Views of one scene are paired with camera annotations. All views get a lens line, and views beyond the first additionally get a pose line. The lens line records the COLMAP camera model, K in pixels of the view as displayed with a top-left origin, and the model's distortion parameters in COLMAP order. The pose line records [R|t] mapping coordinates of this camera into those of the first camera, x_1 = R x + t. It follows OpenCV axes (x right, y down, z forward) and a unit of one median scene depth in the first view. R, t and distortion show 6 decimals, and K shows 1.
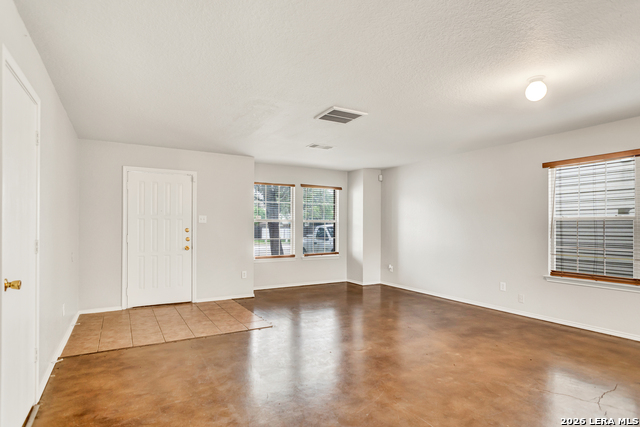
lens RADIAL K [[344.8, 0, 321.7], [0, 344.8, 226.9], [0, 0, 1]] dist [-0.005077, 0.001305]
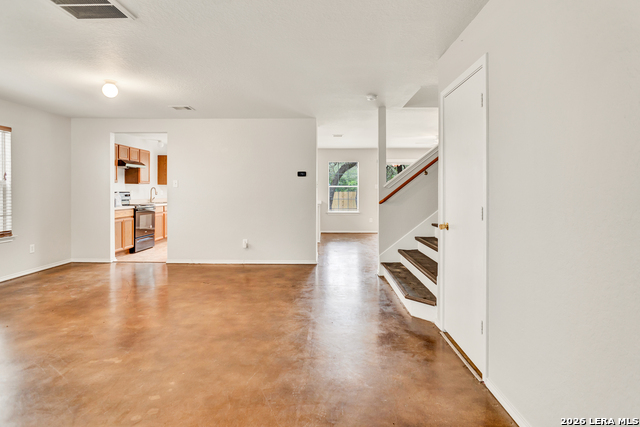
lens RADIAL K [[344.8, 0, 310.0], [0, 344.8, 189.9], [0, 0, 1]] dist [-0.005077, 0.001305]
pose [[-0.840947, -0.011499, 0.540996, -0.415286], [-0.009343, 0.999934, 0.006730, -0.003617], [-0.541037, 0.000605, -0.840998, 0.910500]]
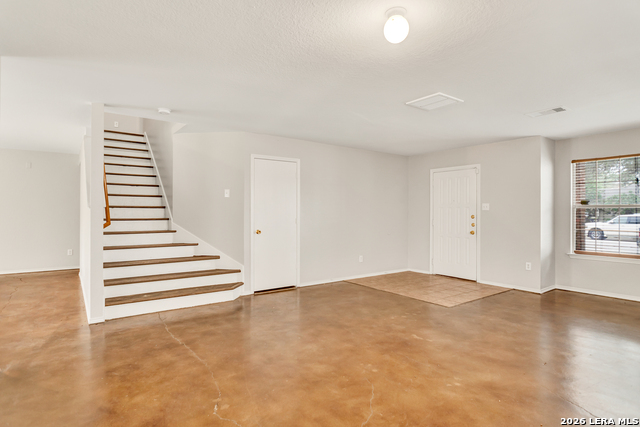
lens RADIAL K [[344.8, 0, 324.1], [0, 344.8, 209.6], [0, 0, 1]] dist [-0.005077, 0.001305]
pose [[0.115747, -0.013173, -0.993191, 0.706876], [-0.006344, 0.999882, -0.014001, 0.004823], [0.993258, 0.007921, 0.115650, 0.403246]]
